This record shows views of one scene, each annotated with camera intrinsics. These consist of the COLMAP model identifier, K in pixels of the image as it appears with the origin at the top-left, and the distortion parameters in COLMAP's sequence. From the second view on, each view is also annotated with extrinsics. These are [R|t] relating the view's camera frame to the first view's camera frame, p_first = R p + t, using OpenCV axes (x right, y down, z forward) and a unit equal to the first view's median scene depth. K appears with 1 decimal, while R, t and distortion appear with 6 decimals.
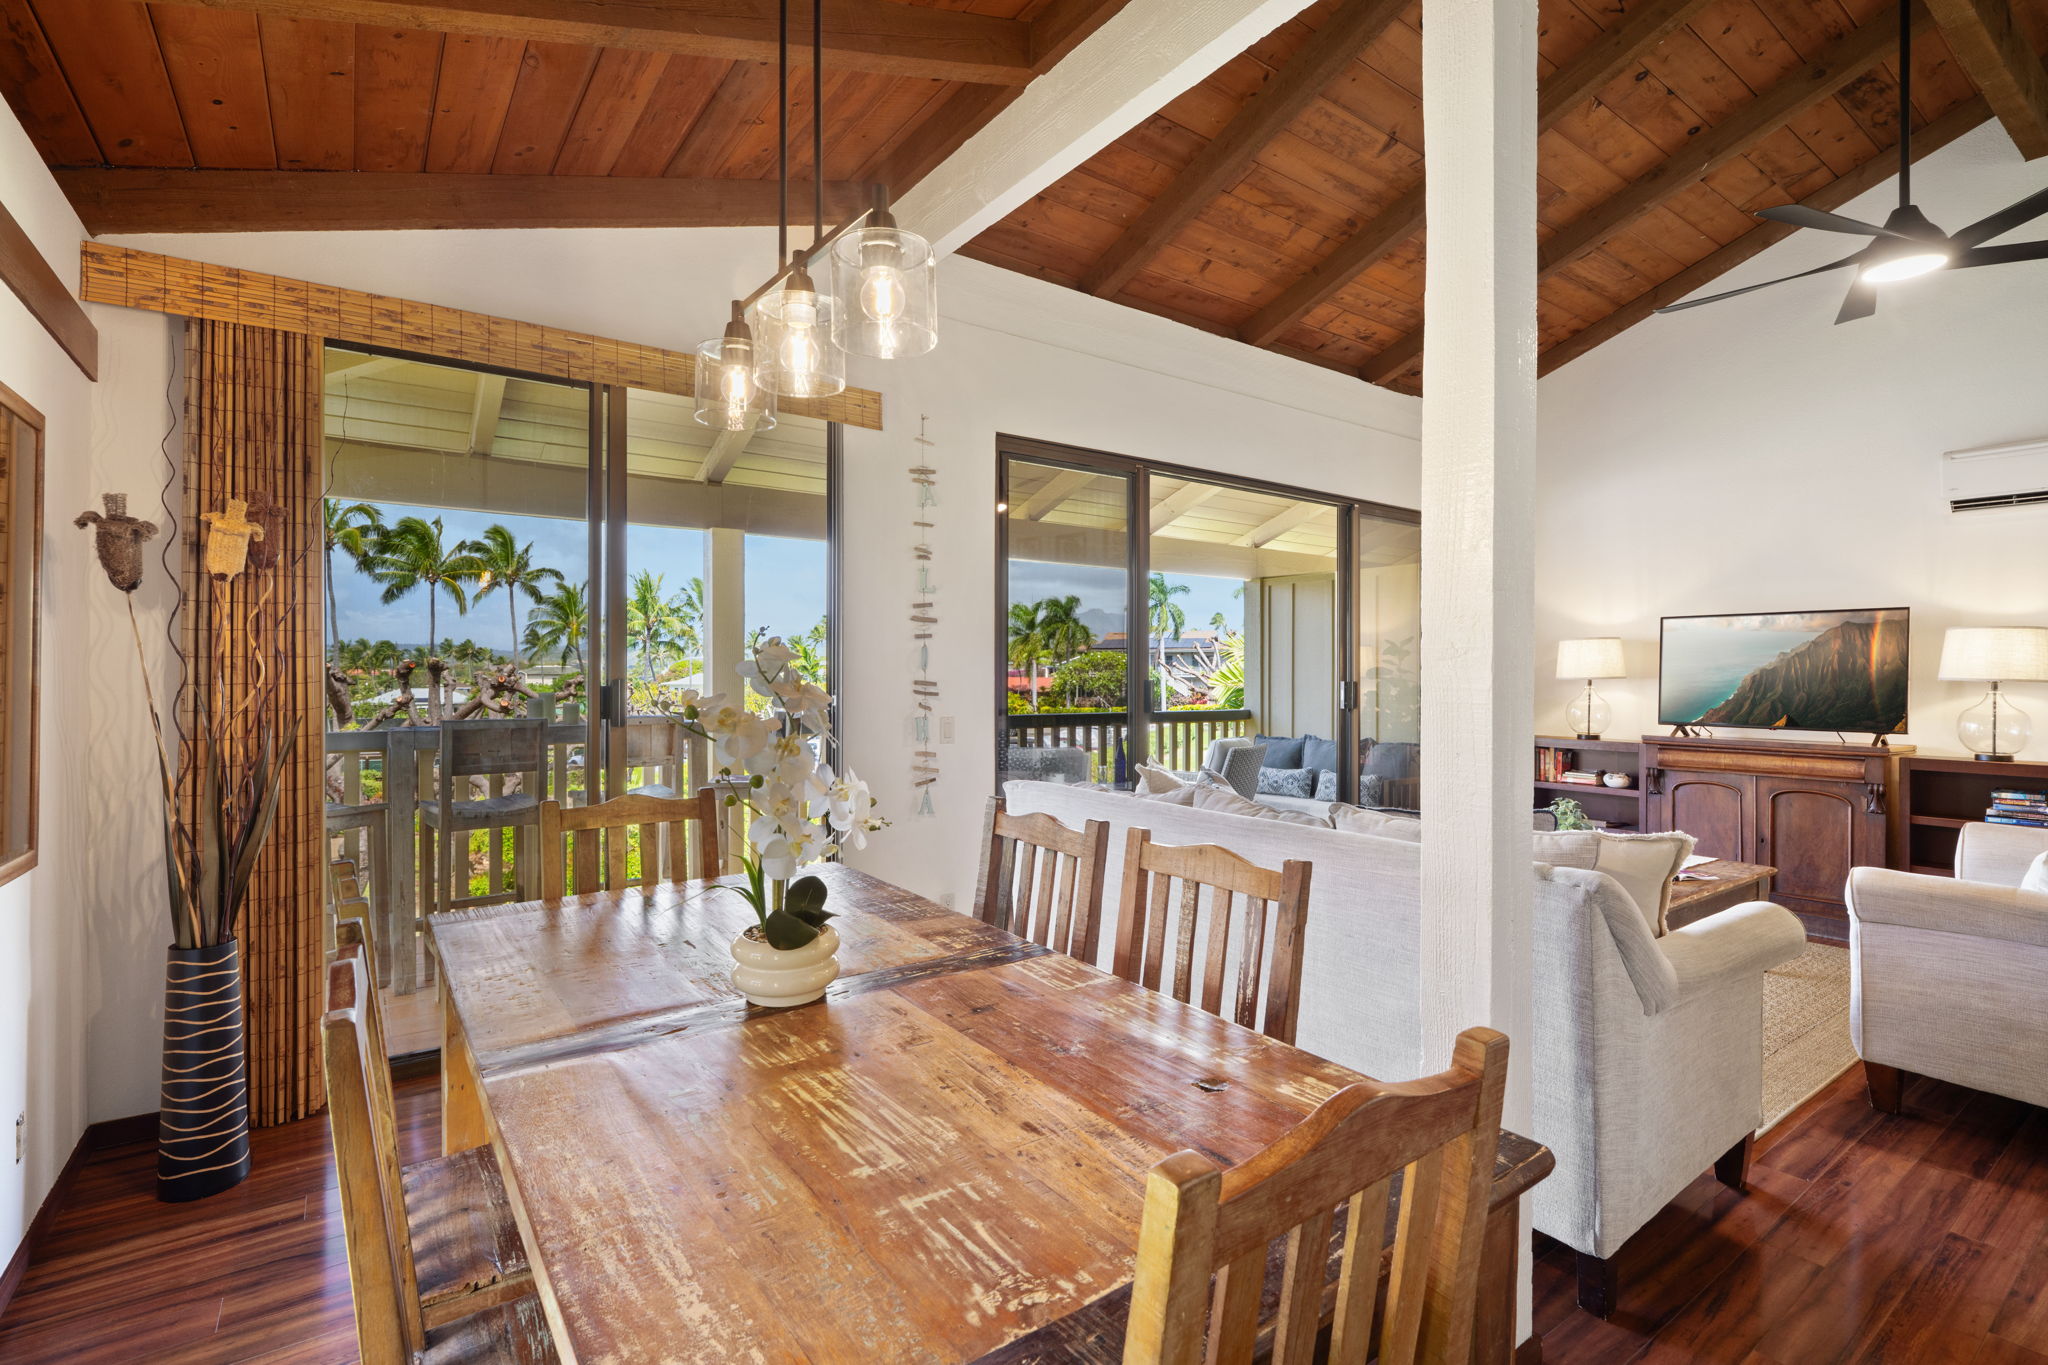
lens RADIAL K [[935.4, 0, 1023.7], [0, 935.4, 672.0], [0, 0, 1]] dist [0.000891, 0.001966]
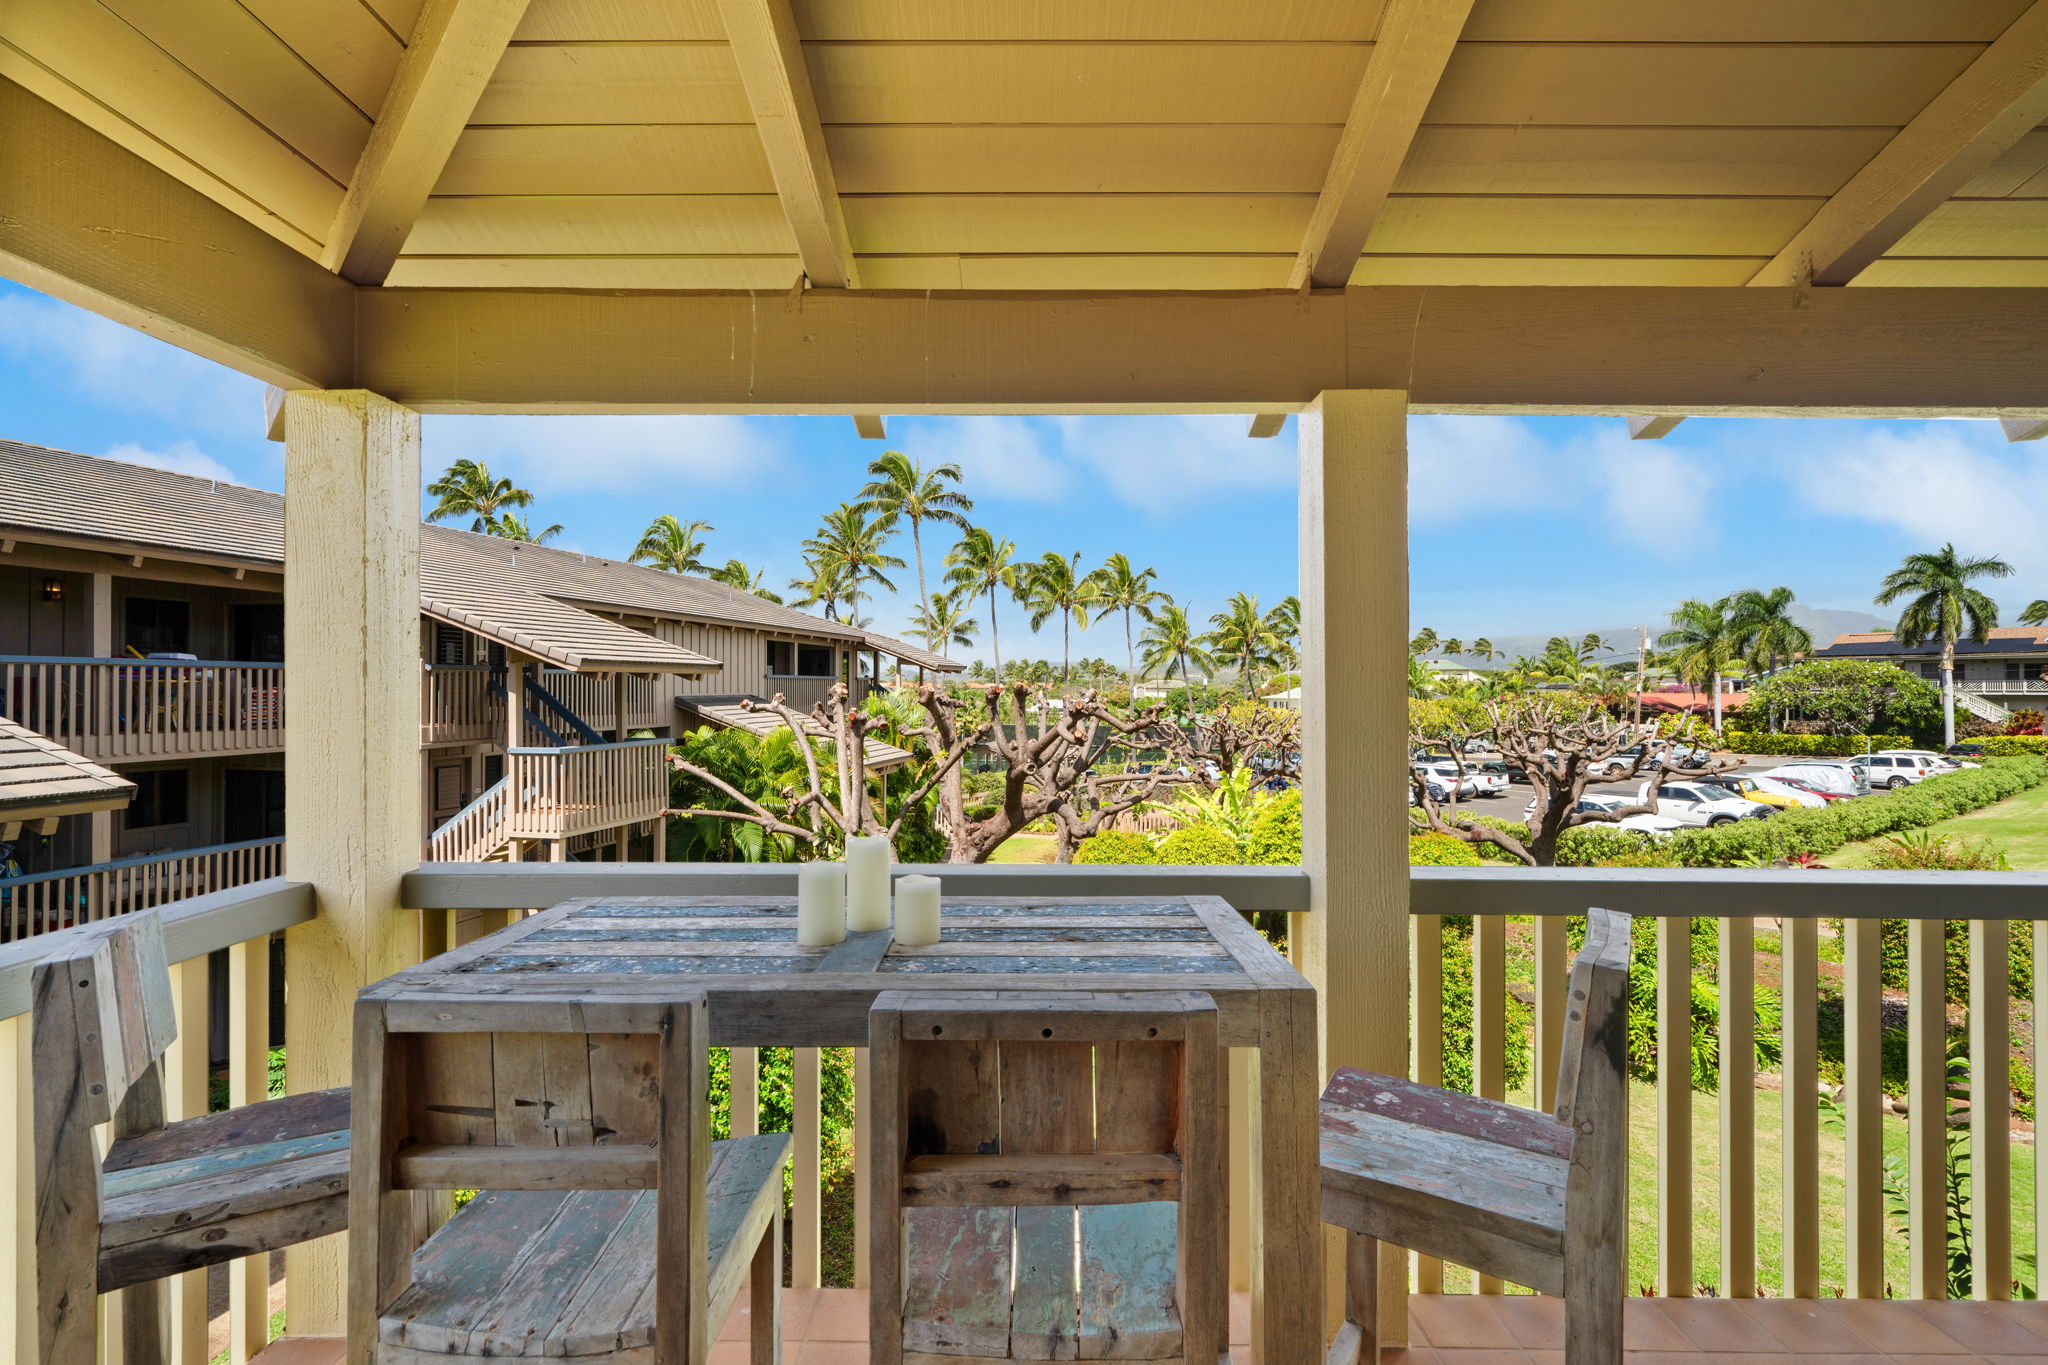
lens RADIAL K [[935.4, 0, 1004.5], [0, 935.4, 679.0], [0, 0, 1]] dist [0.000891, 0.001966]
pose [[0.803684, -0.004166, -0.595042, -0.228456], [-0.000673, 0.999968, -0.007909, -0.034558], [0.595056, 0.006757, 0.803656, 0.670204]]
